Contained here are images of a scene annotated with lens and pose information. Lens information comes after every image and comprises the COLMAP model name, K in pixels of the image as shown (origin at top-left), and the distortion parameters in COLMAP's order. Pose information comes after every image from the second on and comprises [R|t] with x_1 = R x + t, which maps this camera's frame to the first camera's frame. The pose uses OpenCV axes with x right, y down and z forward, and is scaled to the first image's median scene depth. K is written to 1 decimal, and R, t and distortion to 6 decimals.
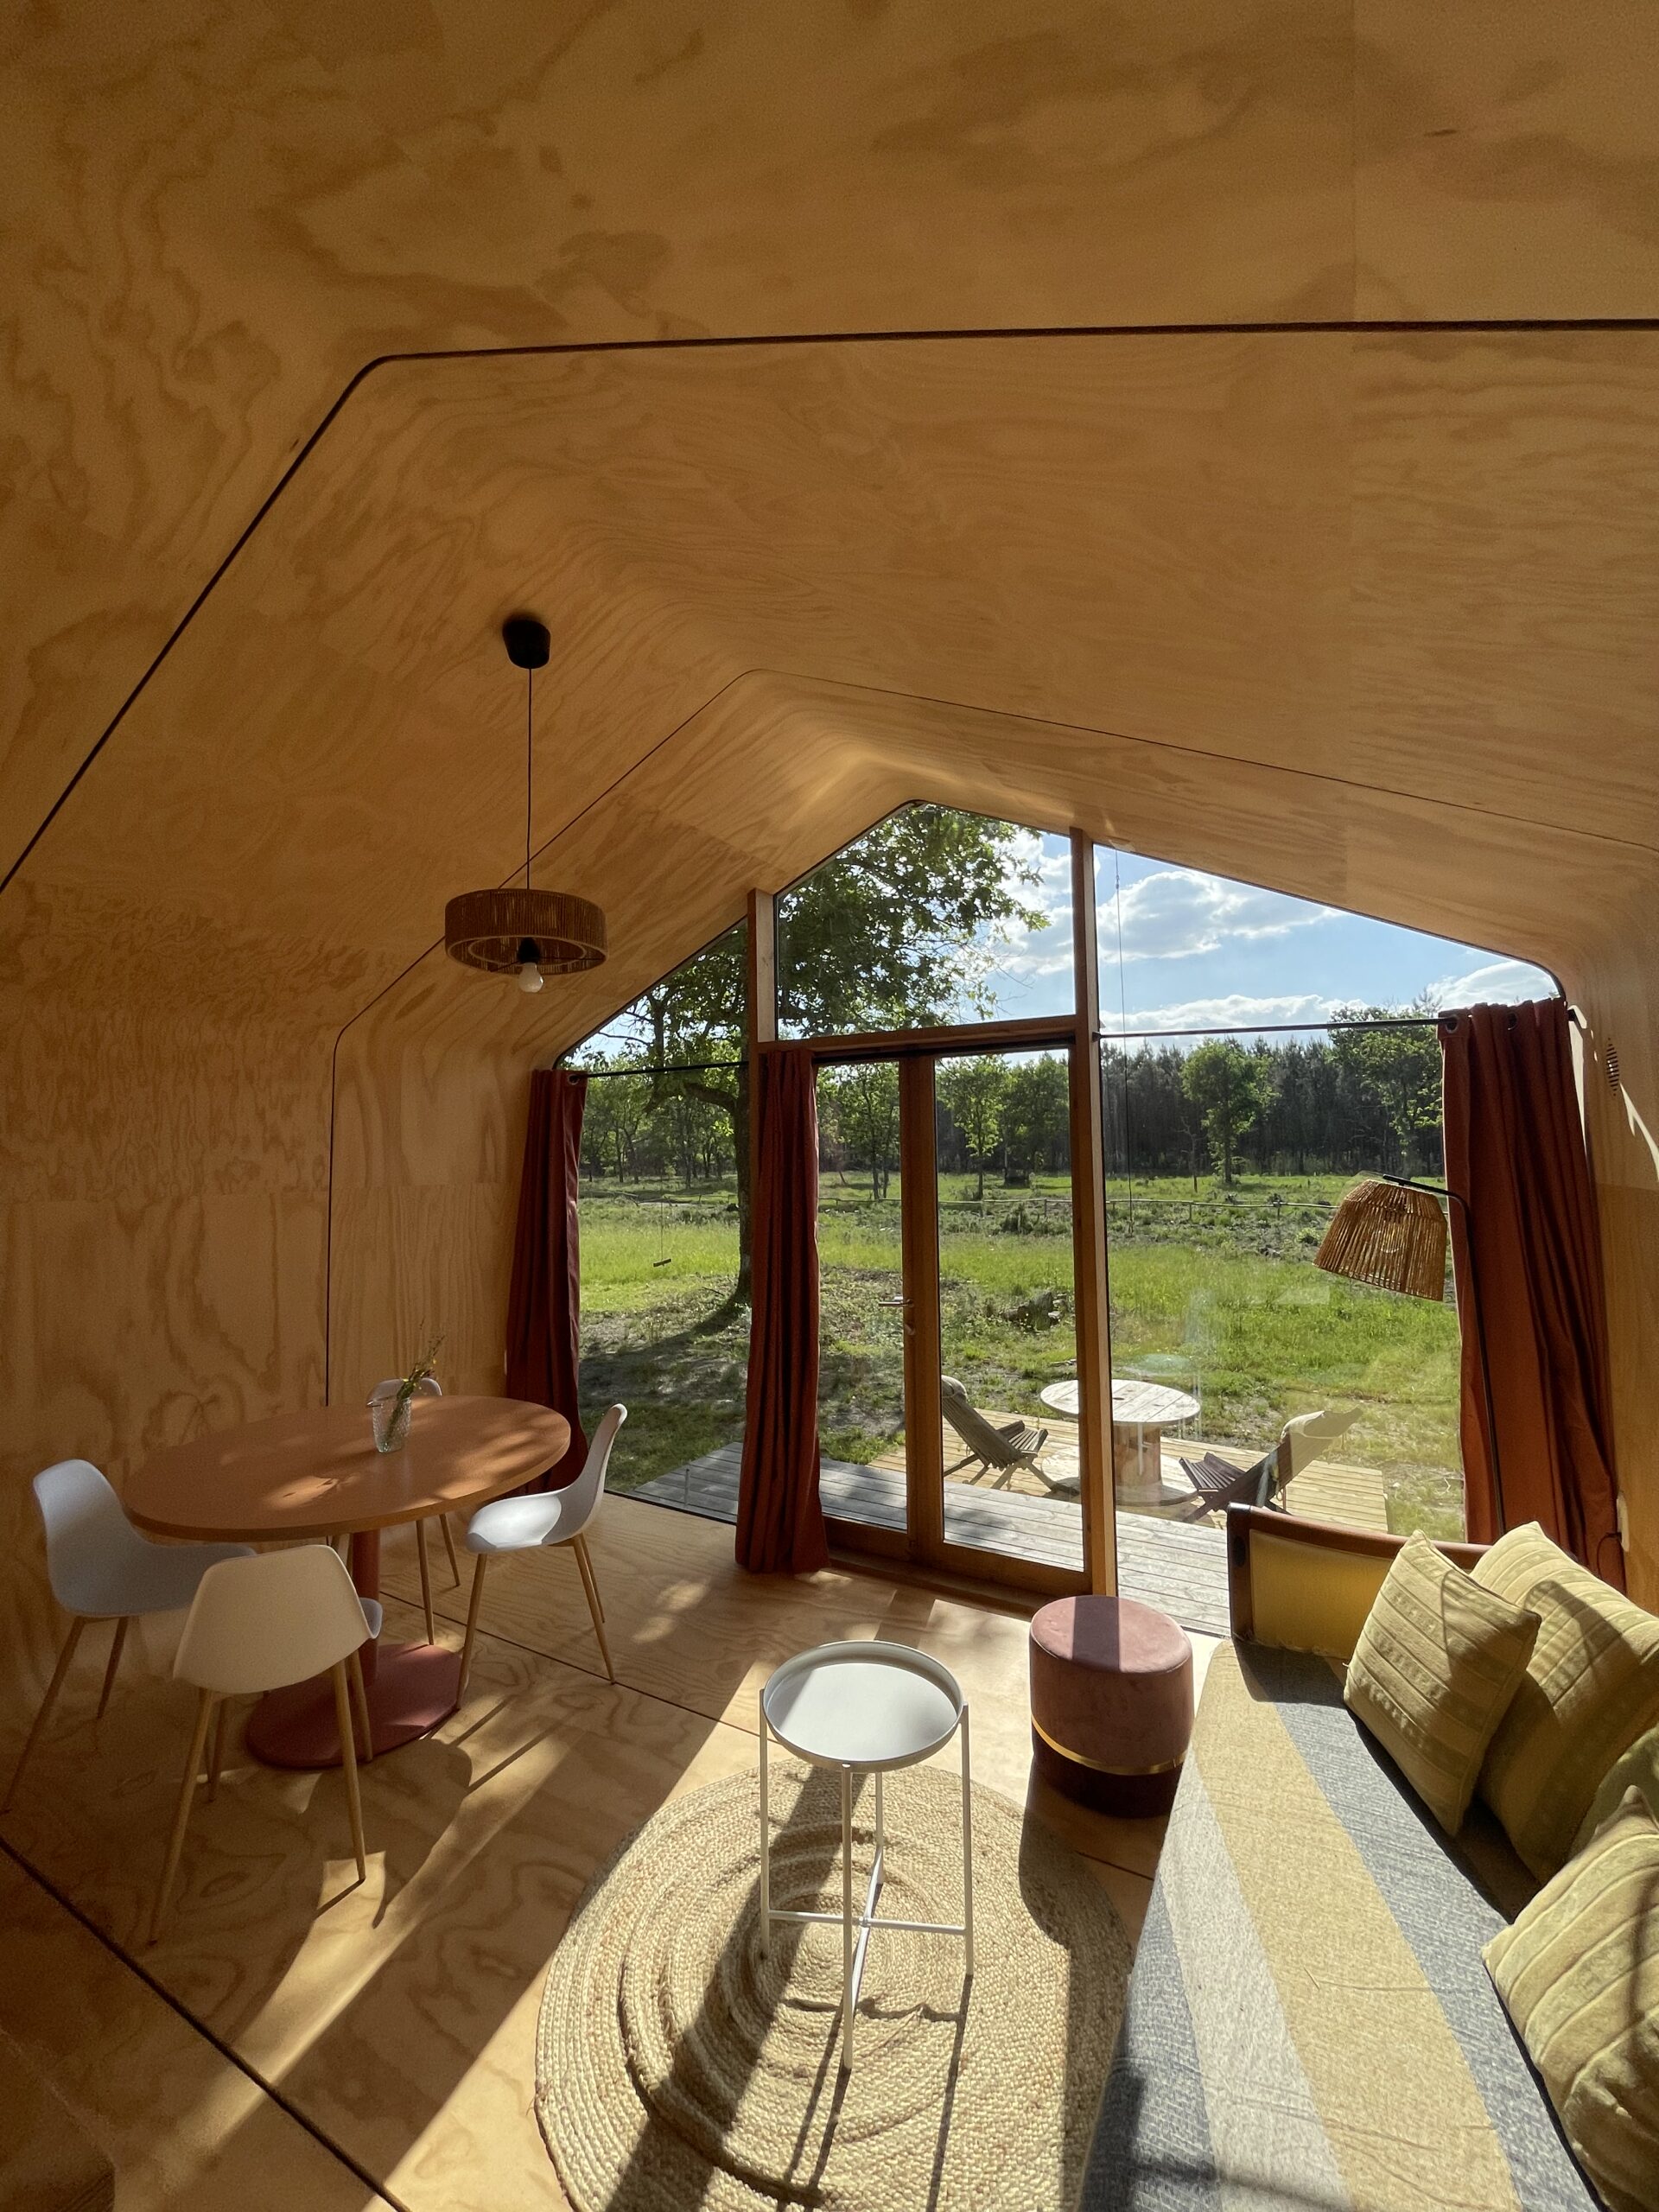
lens RADIAL K [[894.3, 0, 829.5], [0, 894.3, 1106.0], [0, 0, 1]] dist [-0.000193, -0.000038]
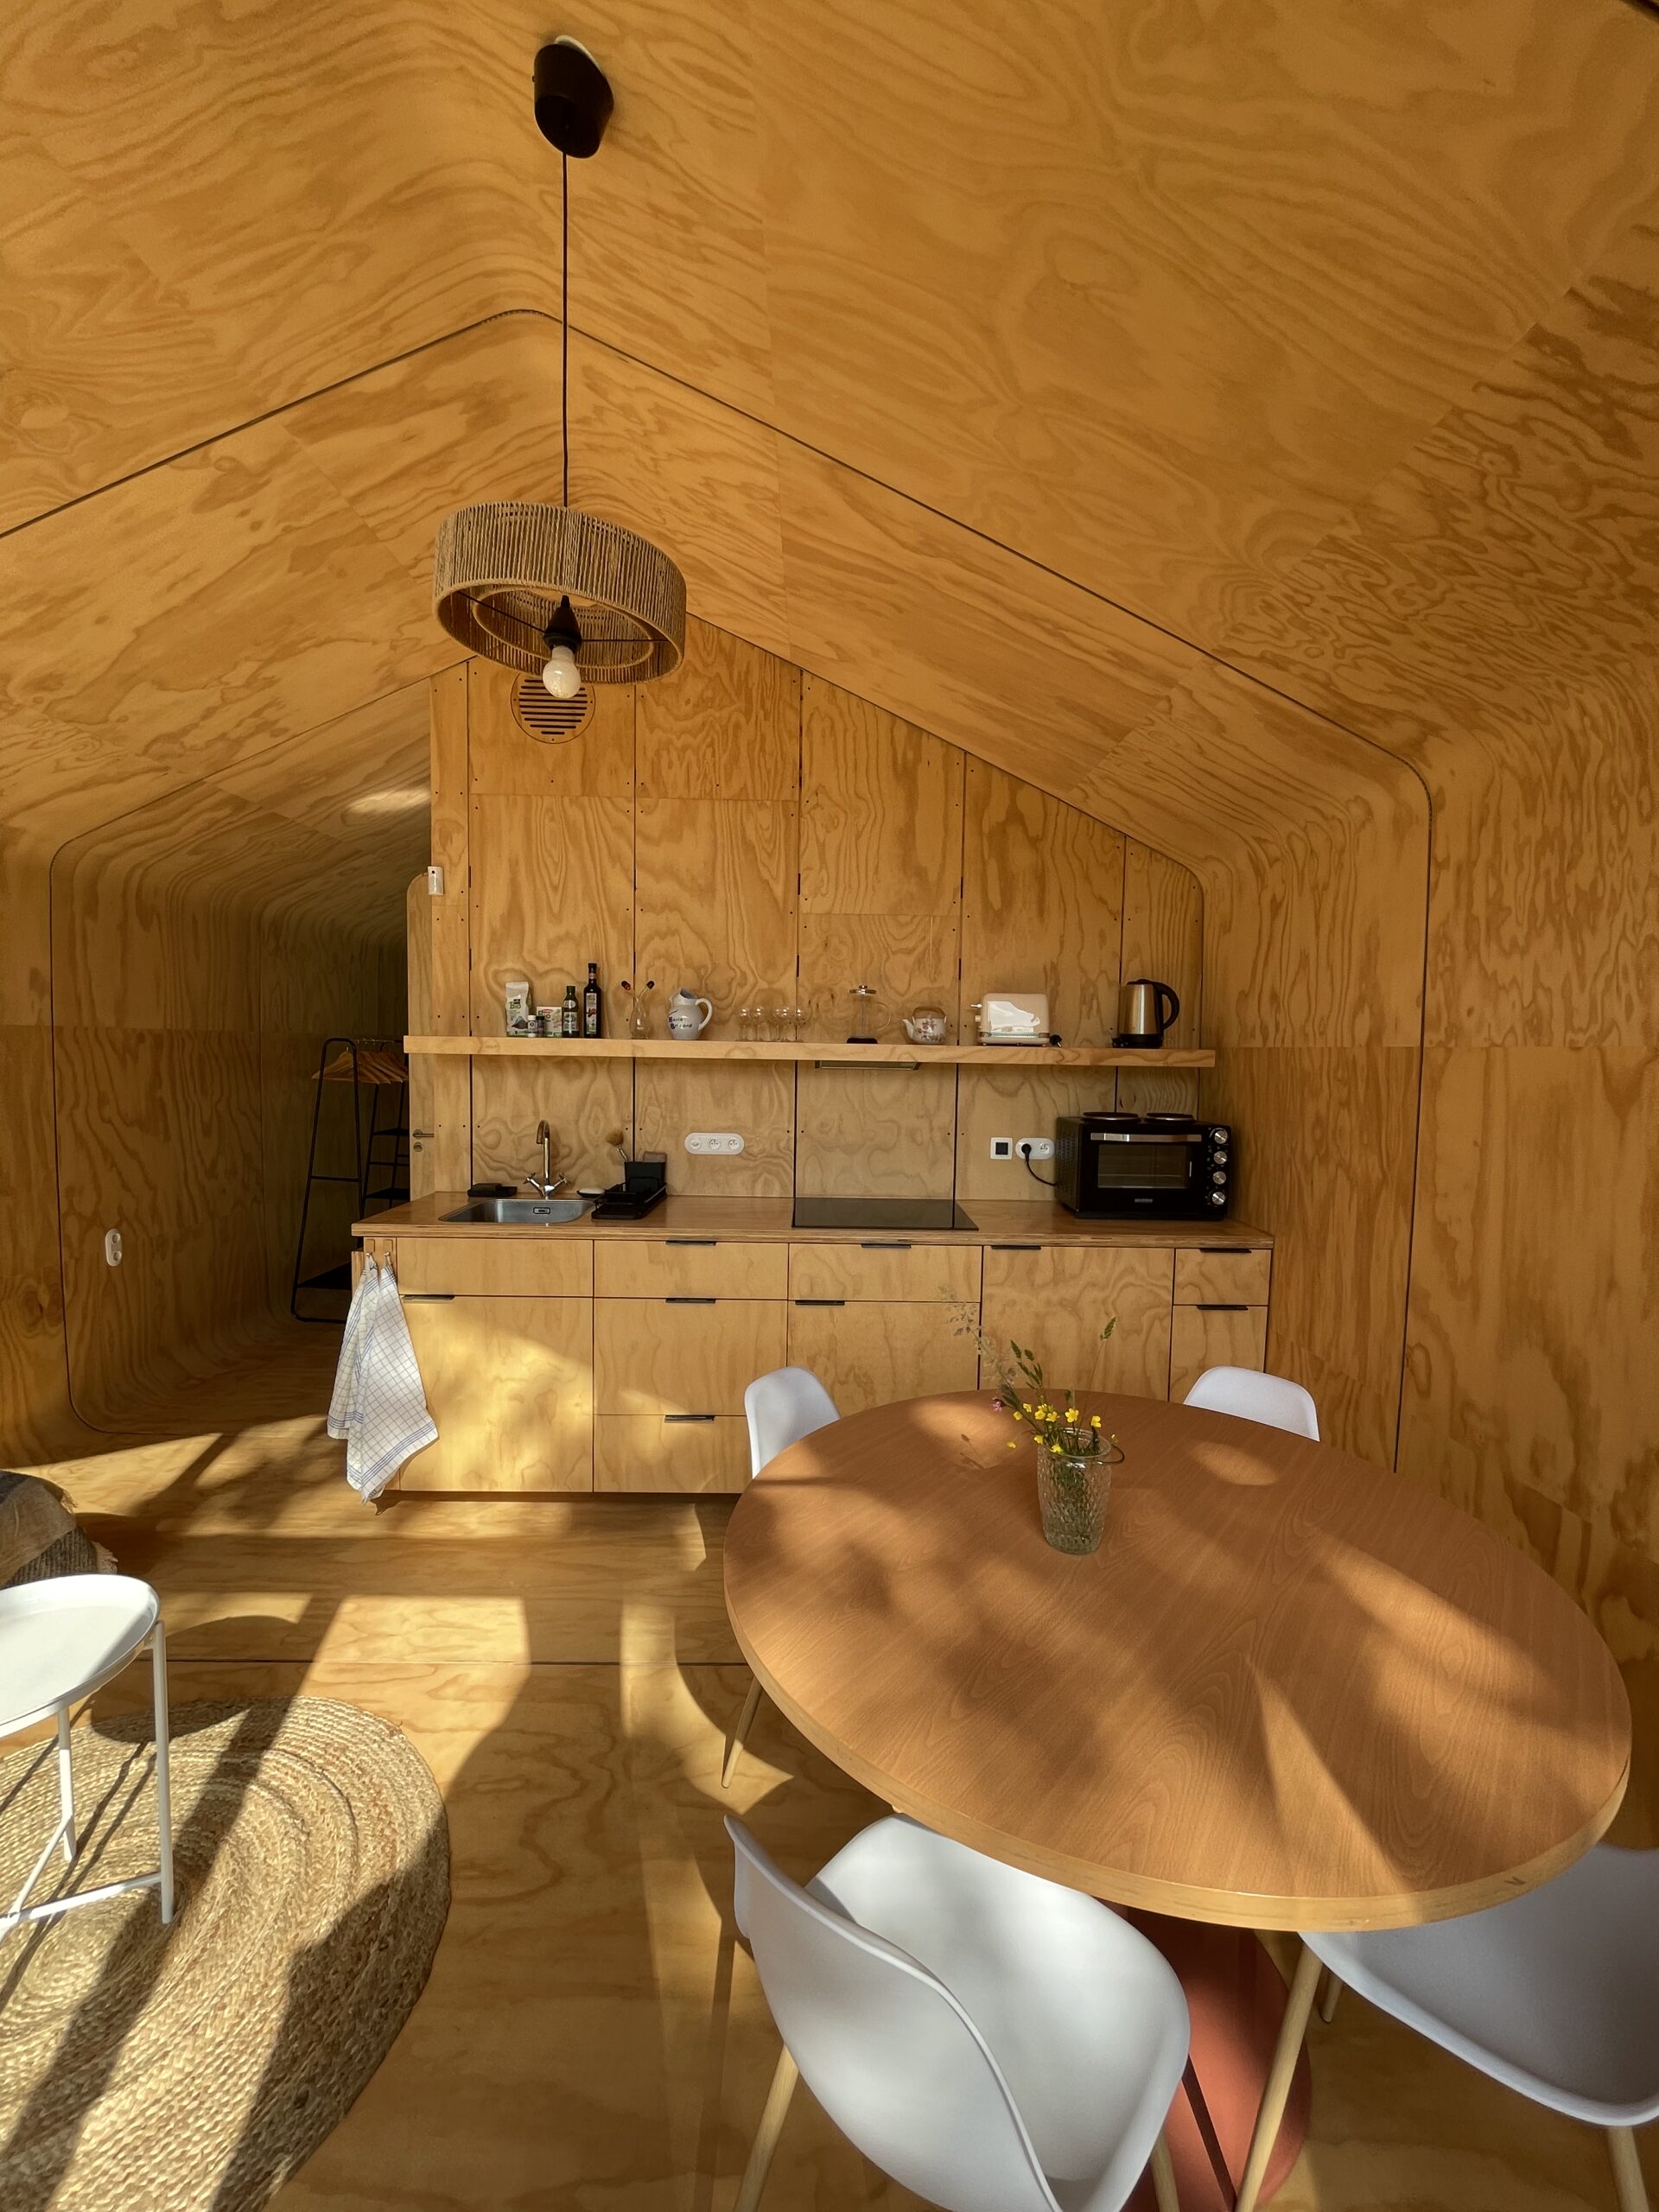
lens RADIAL K [[894.3, 0, 829.5], [0, 894.3, 1106.0], [0, 0, 1]] dist [-0.000193, -0.000038]
pose [[-0.855085, 0.033551, -0.517401, -0.118193], [0.024768, 0.999408, 0.023873, 0.118034], [0.517896, 0.007599, -0.855410, 1.247098]]
